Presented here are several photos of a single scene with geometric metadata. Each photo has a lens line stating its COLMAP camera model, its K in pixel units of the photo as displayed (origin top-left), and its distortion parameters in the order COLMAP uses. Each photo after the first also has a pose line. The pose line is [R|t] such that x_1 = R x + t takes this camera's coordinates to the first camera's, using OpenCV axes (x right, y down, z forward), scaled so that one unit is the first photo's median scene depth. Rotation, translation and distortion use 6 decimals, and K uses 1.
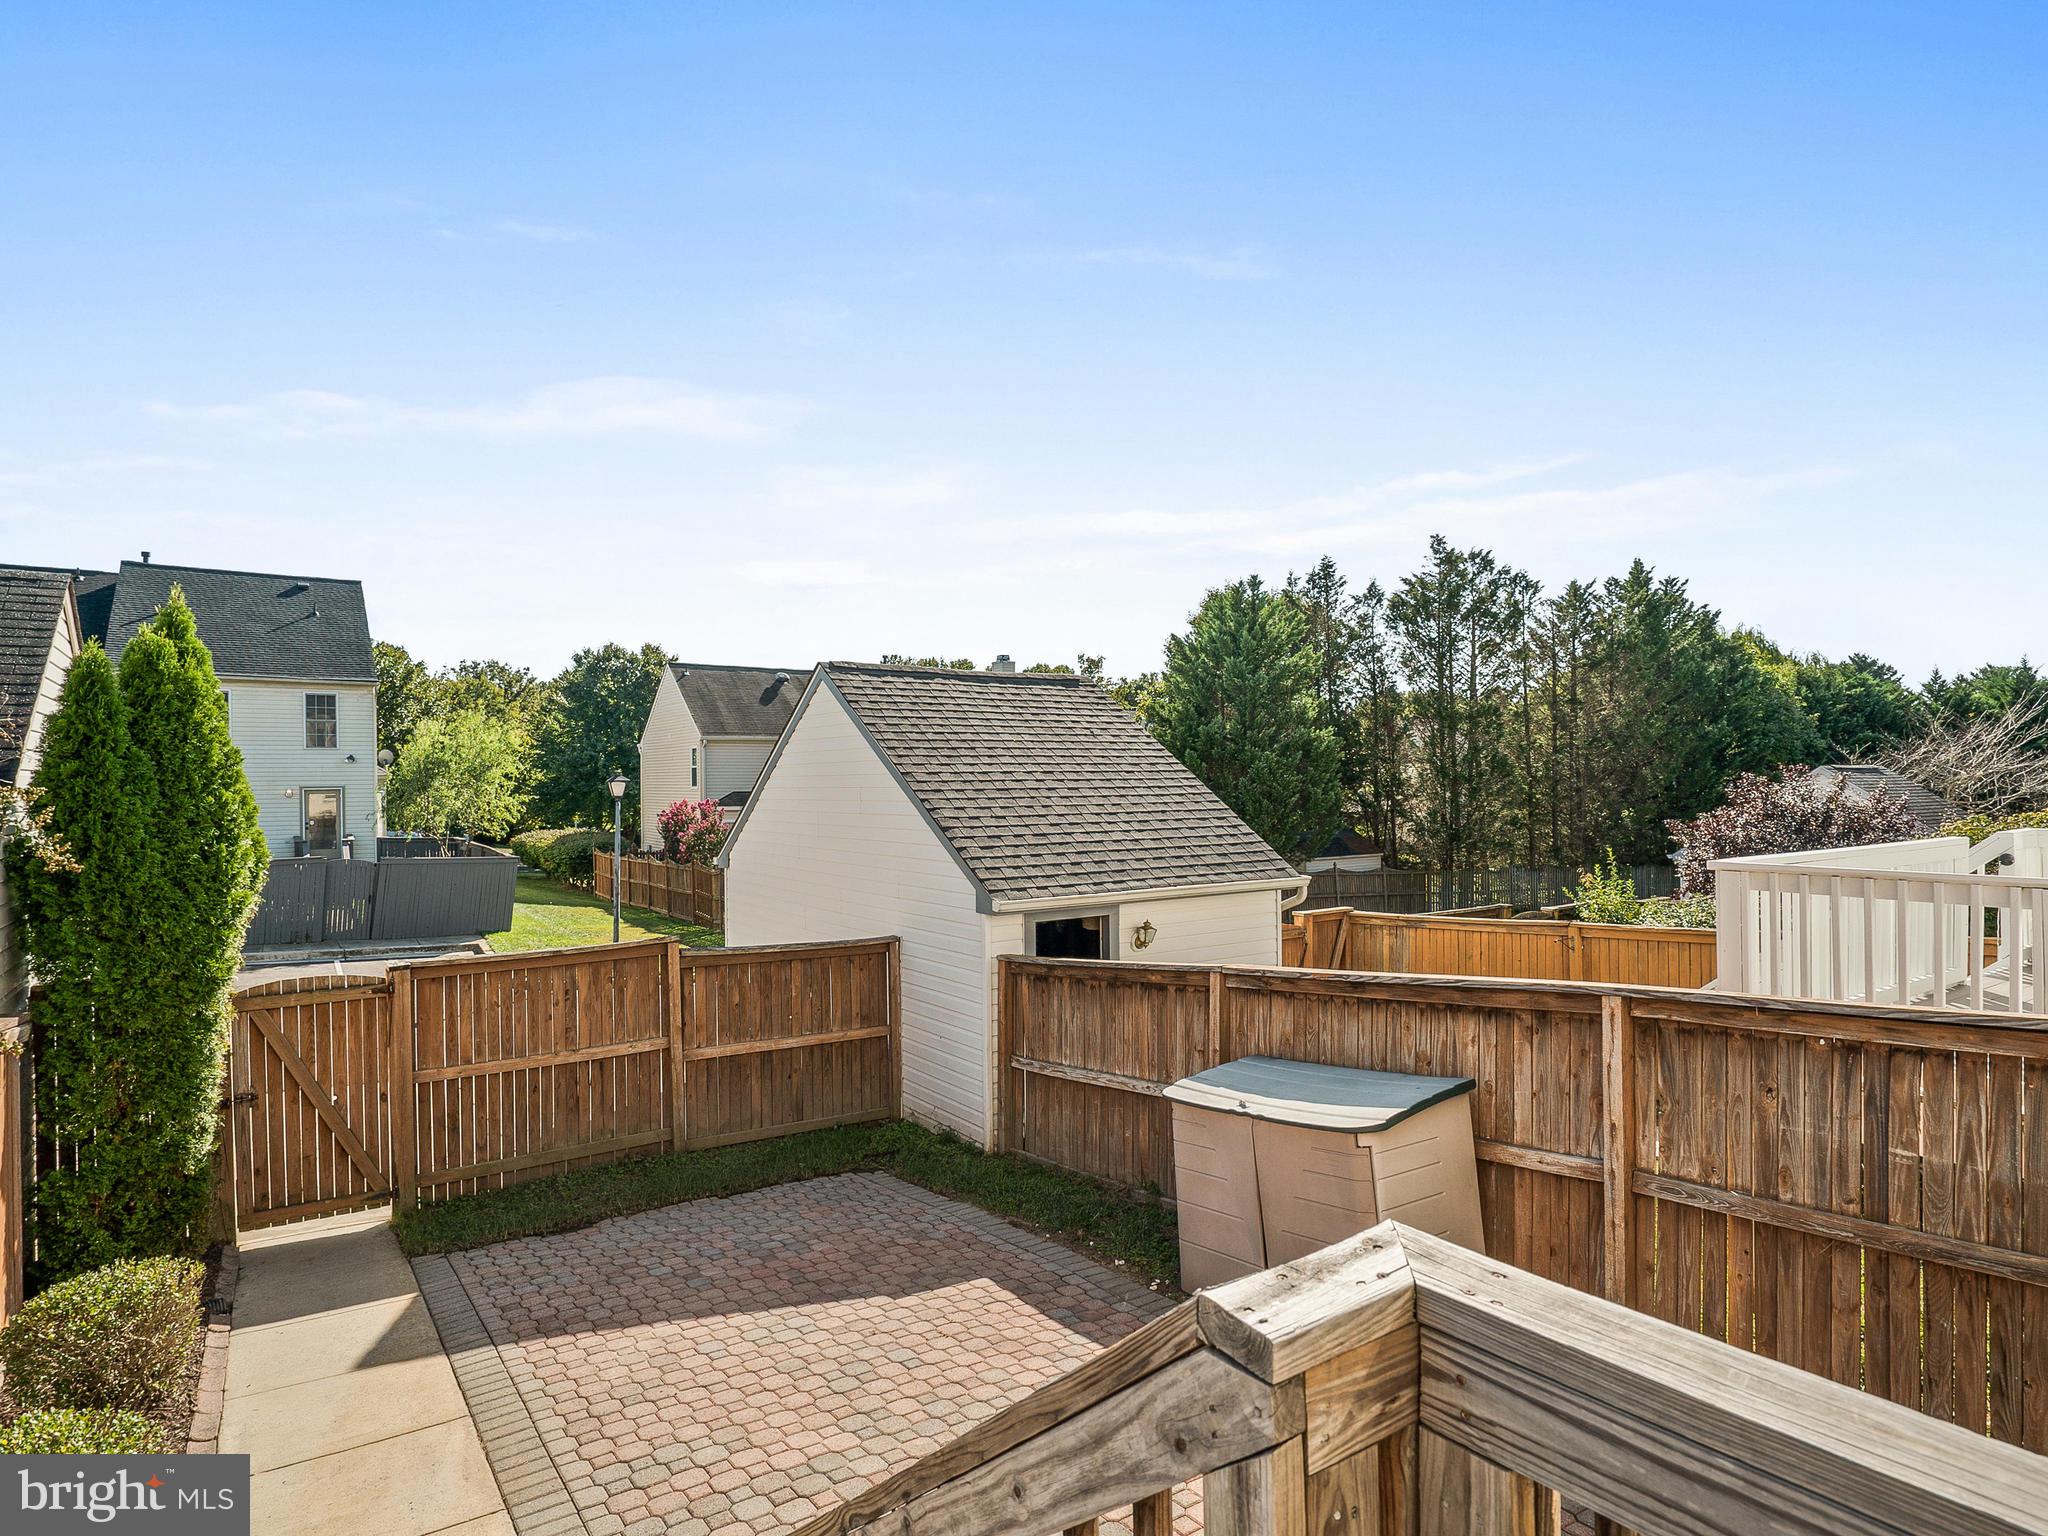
lens RADIAL K [[1084.1, 0, 1037.5], [0, 1084.1, 809.2], [0, 0, 1]] dist [-0.001418, 0.000086]
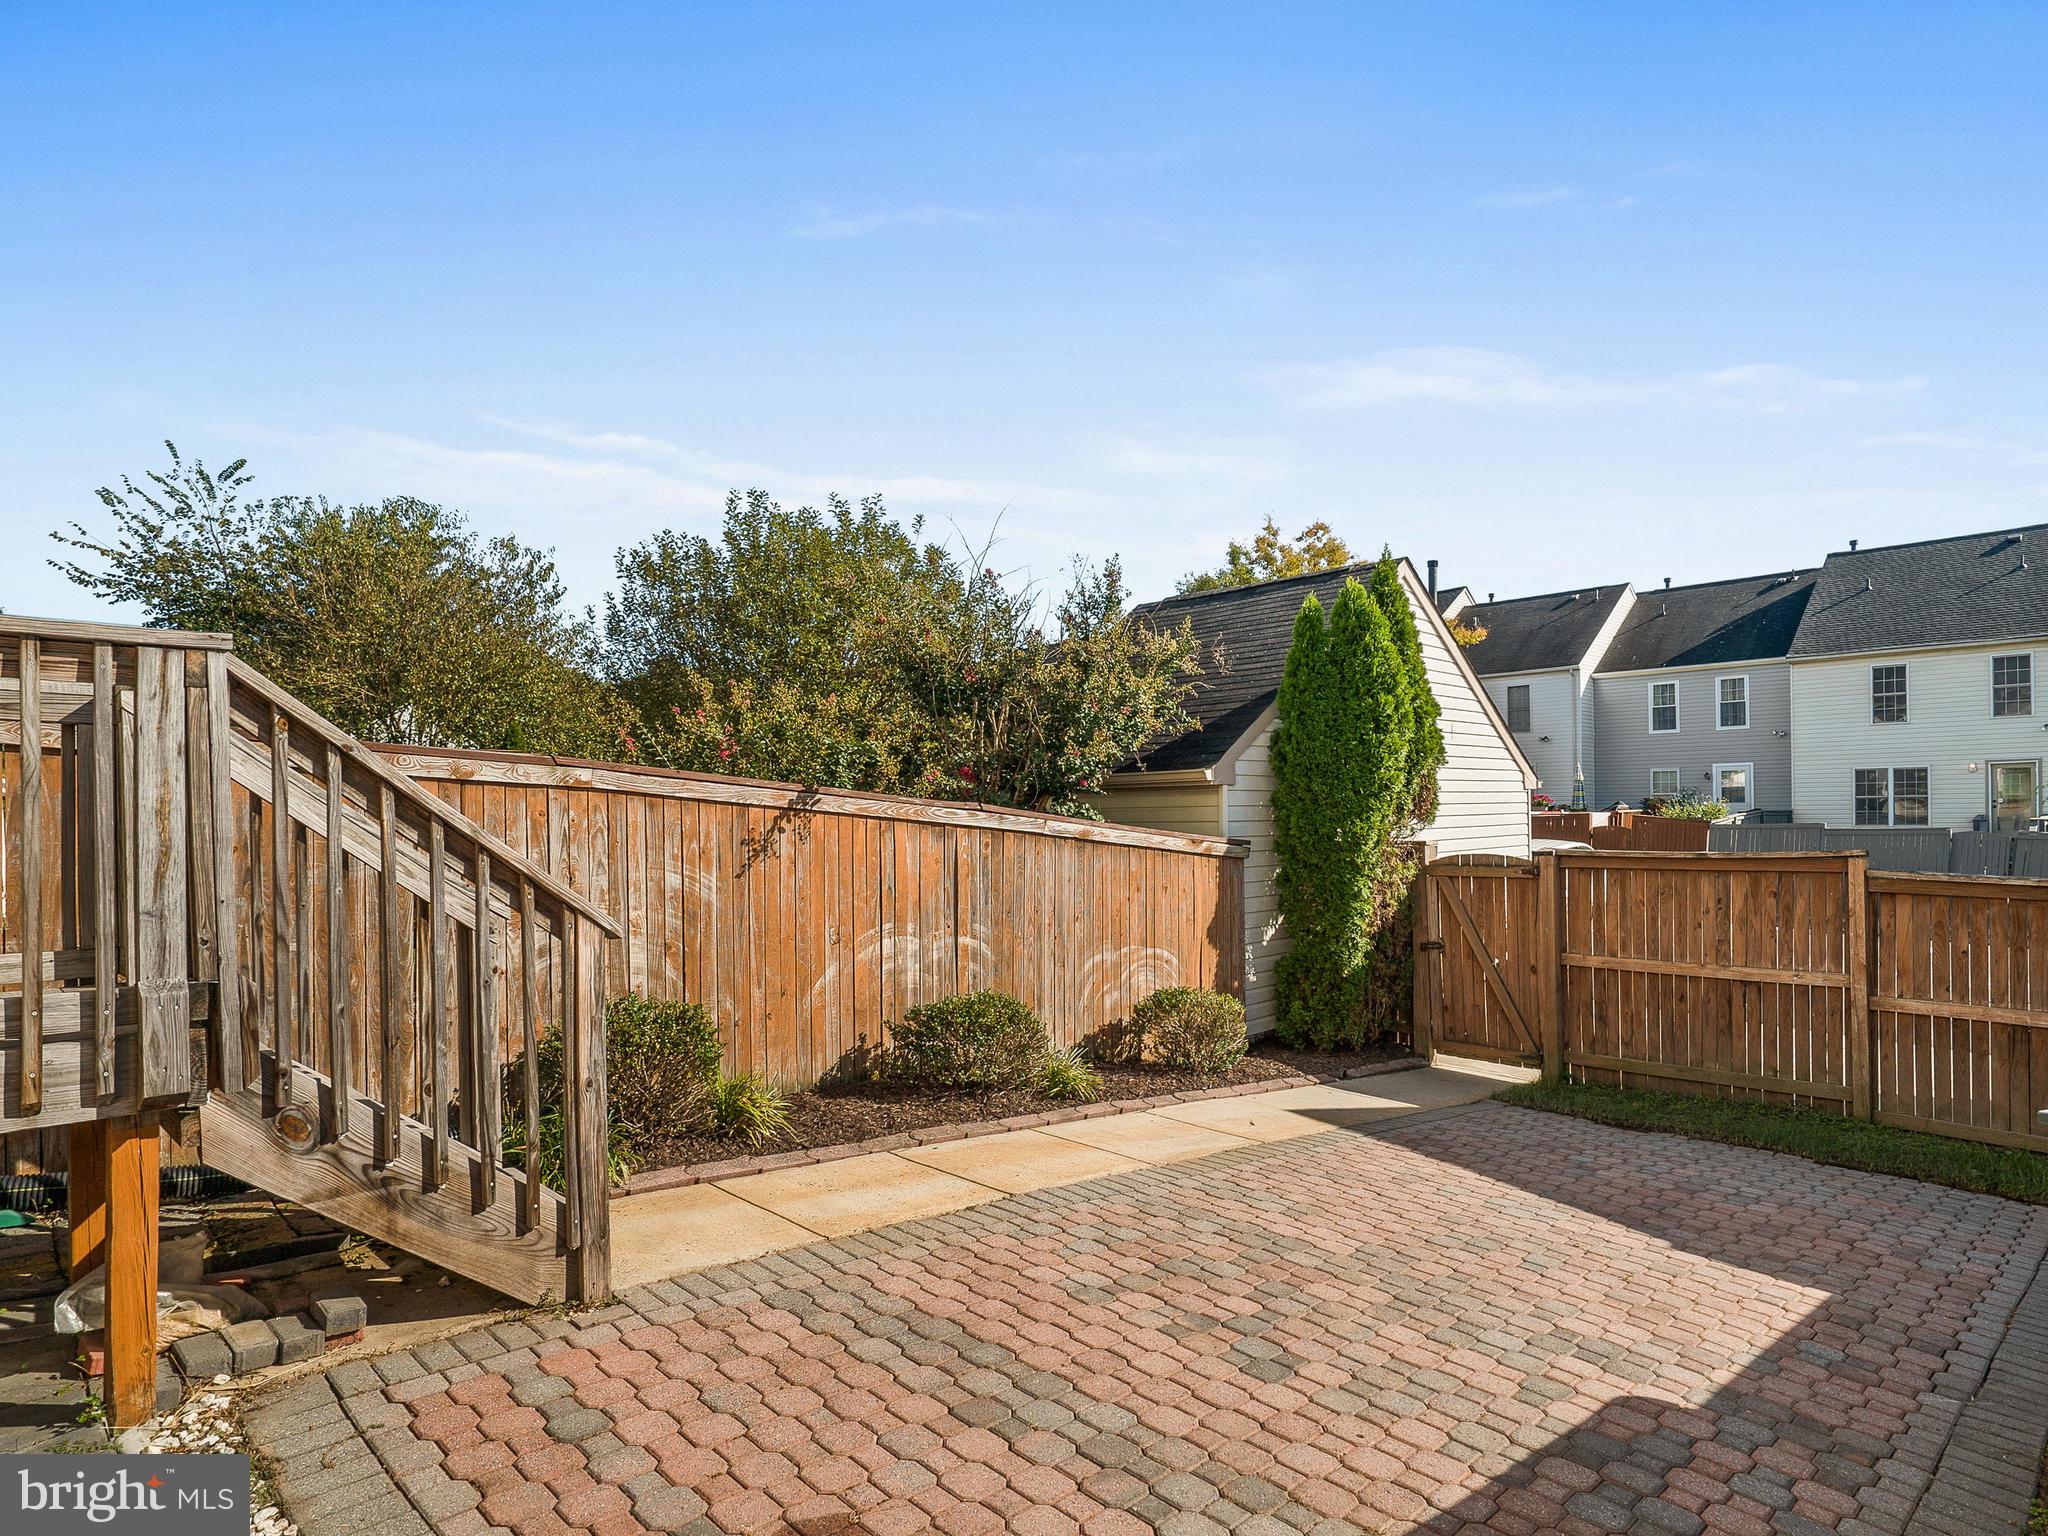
lens RADIAL K [[1084.1, 0, 1037.5], [0, 1084.1, 809.2], [0, 0, 1]] dist [-0.001418, 0.000086]
pose [[0.217208, 0.015107, -0.976008, 0.439618], [-0.001775, 0.999885, 0.015082, 0.104218], [0.976124, -0.001544, 0.217210, 0.318860]]
